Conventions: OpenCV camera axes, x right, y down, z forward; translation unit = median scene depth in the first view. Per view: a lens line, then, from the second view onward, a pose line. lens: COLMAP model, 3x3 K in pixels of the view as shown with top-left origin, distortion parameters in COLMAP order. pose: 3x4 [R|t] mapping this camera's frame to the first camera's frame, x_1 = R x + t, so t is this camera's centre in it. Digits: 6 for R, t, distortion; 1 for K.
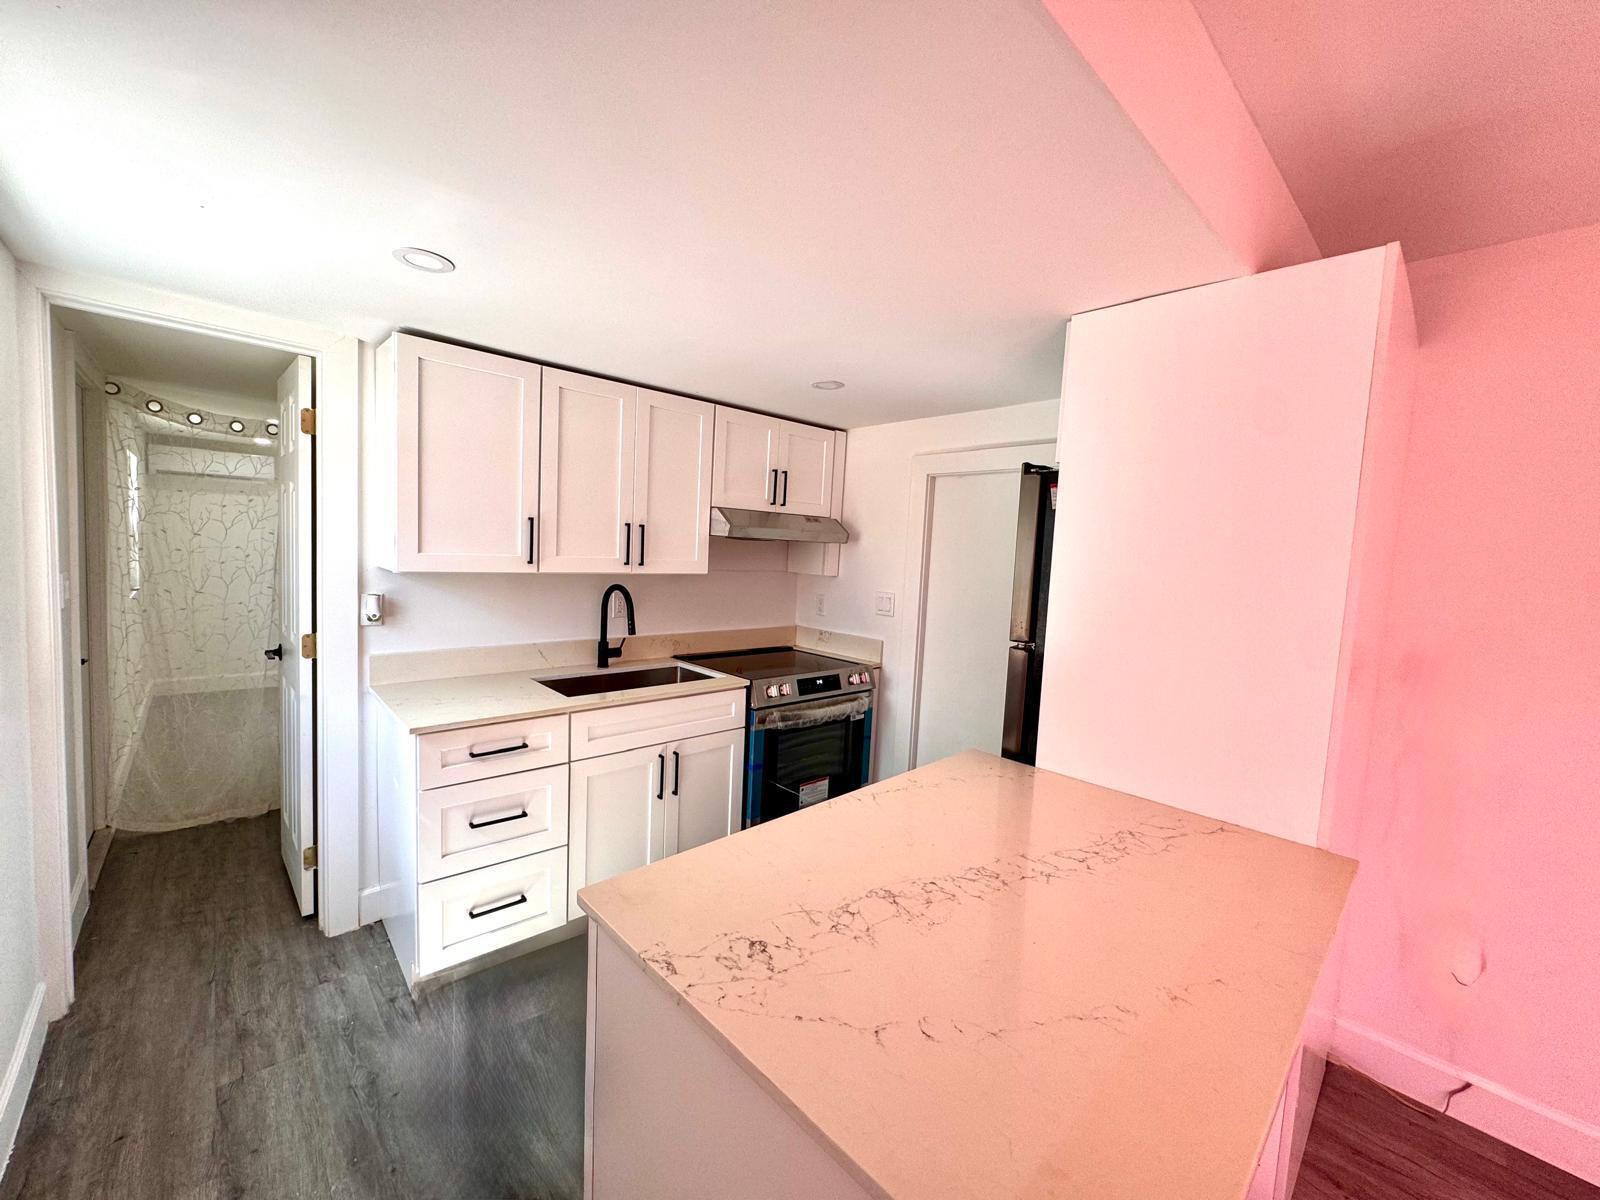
lens RADIAL K [[638.1, 0, 802.0], [0, 638.1, 599.4], [0, 0, 1]] dist [-0.000156, 0.000540]
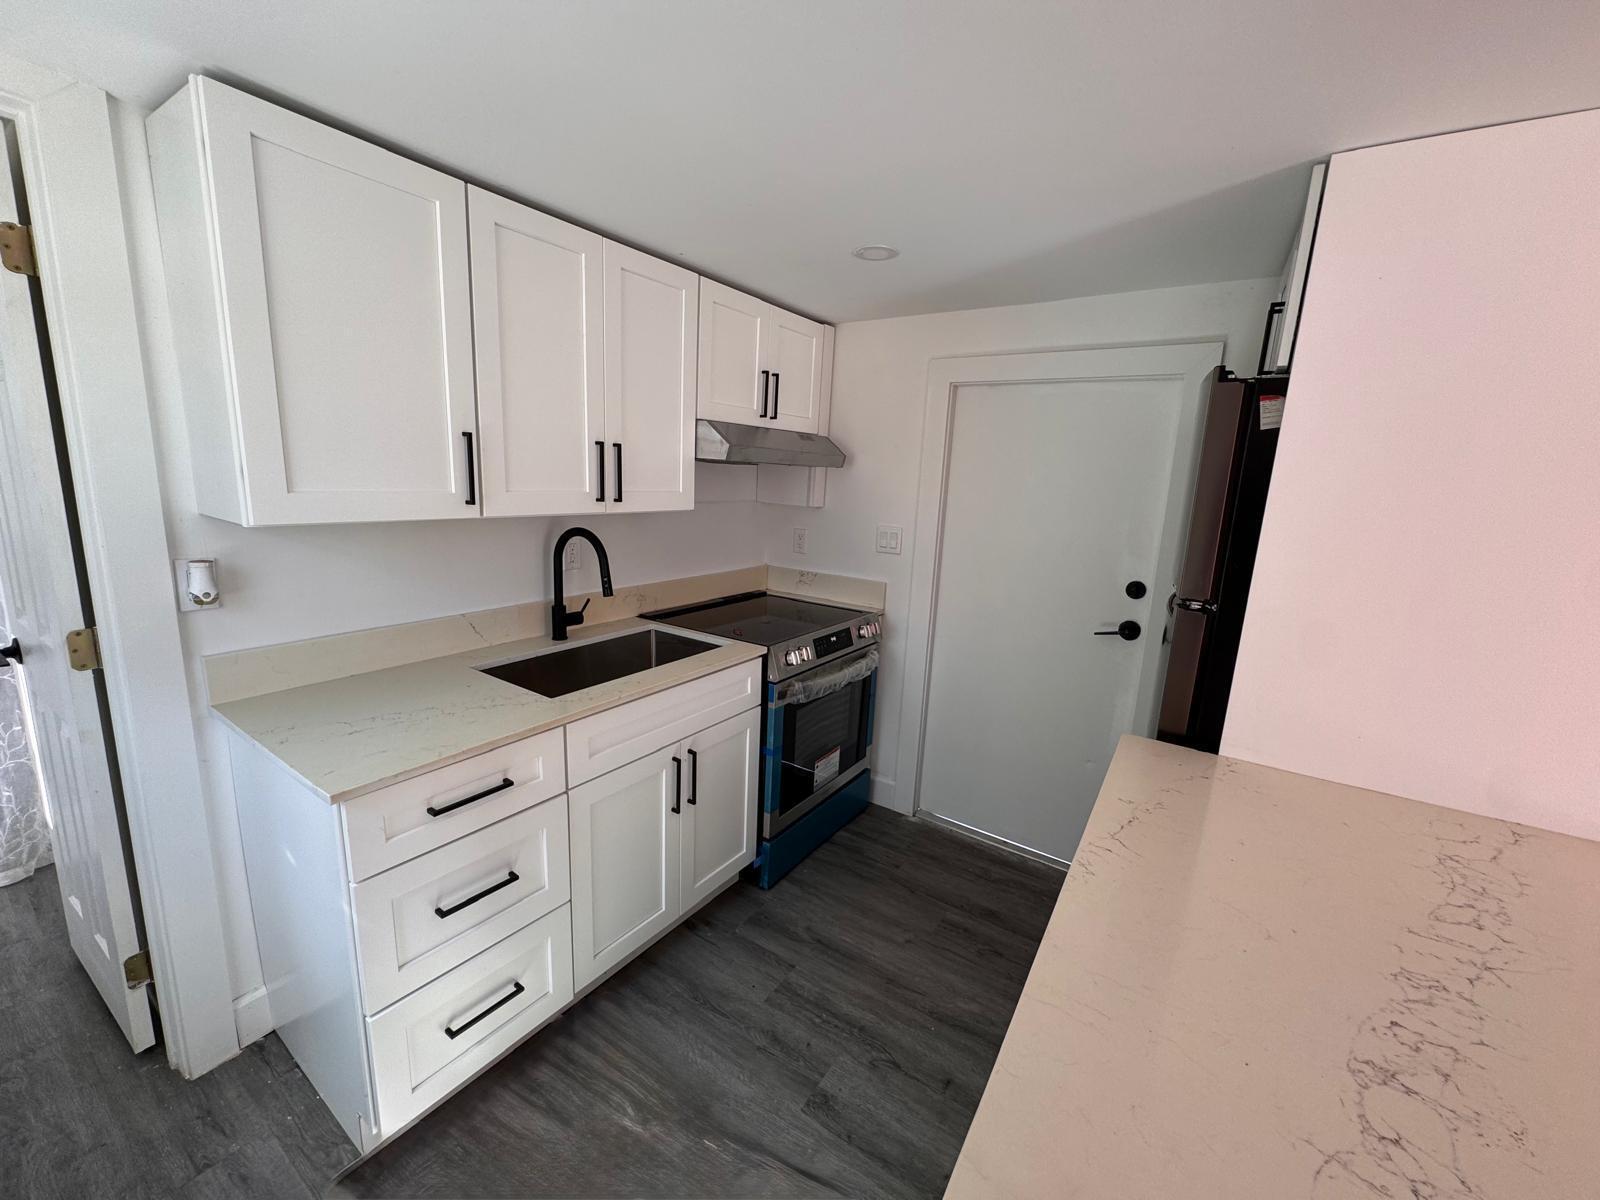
lens RADIAL K [[638.1, 0, 800.4], [0, 638.1, 598.3], [0, 0, 1]] dist [-0.000156, 0.000540]
pose [[0.974377, -0.048116, 0.219716, -0.234819], [0.020107, 0.991573, 0.127979, -0.036169], [-0.224022, -0.120282, 0.967133, 0.263335]]
